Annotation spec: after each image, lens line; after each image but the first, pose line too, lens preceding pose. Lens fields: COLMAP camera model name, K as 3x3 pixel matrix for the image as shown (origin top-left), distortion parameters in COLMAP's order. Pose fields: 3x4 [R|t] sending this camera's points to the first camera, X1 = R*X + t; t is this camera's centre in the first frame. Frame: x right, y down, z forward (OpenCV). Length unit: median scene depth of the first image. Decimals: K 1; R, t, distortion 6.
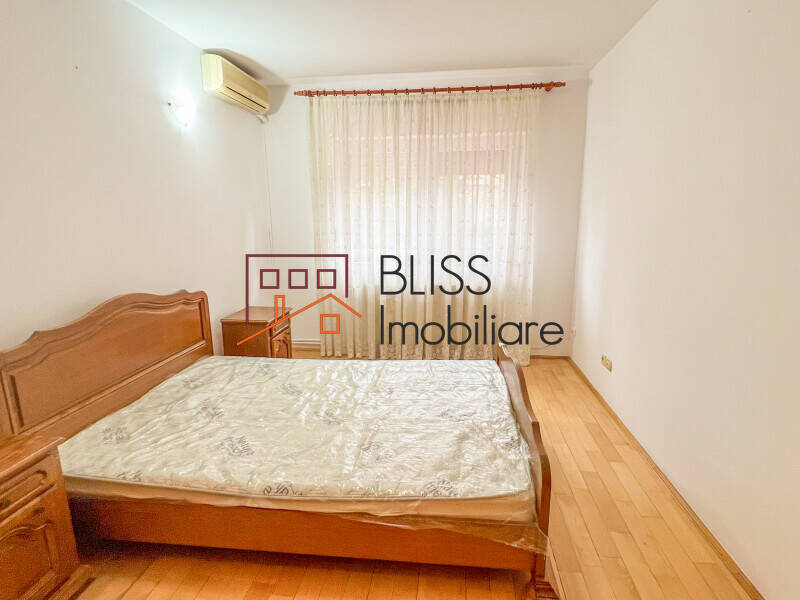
lens RADIAL K [[420.1, 0, 400.0], [0, 420.1, 300.0], [0, 0, 1]] dist [-0.000294, 0.000006]
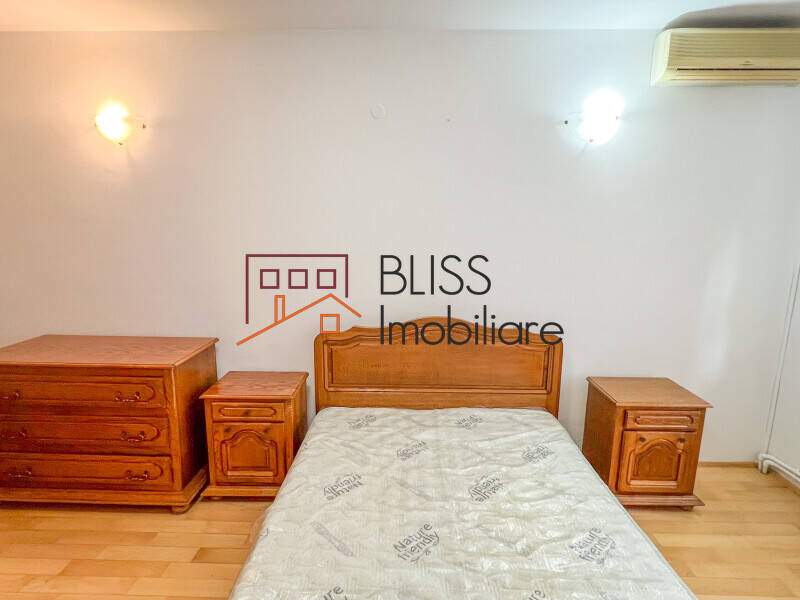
lens RADIAL K [[420.1, 0, 400.0], [0, 420.1, 300.0], [0, 0, 1]] dist [-0.000294, 0.000006]
pose [[0.104936, 0.178108, -0.978400, 0.362935], [-0.207099, 0.966176, 0.153671, -0.178665], [0.972676, 0.186500, 0.138272, 0.643289]]
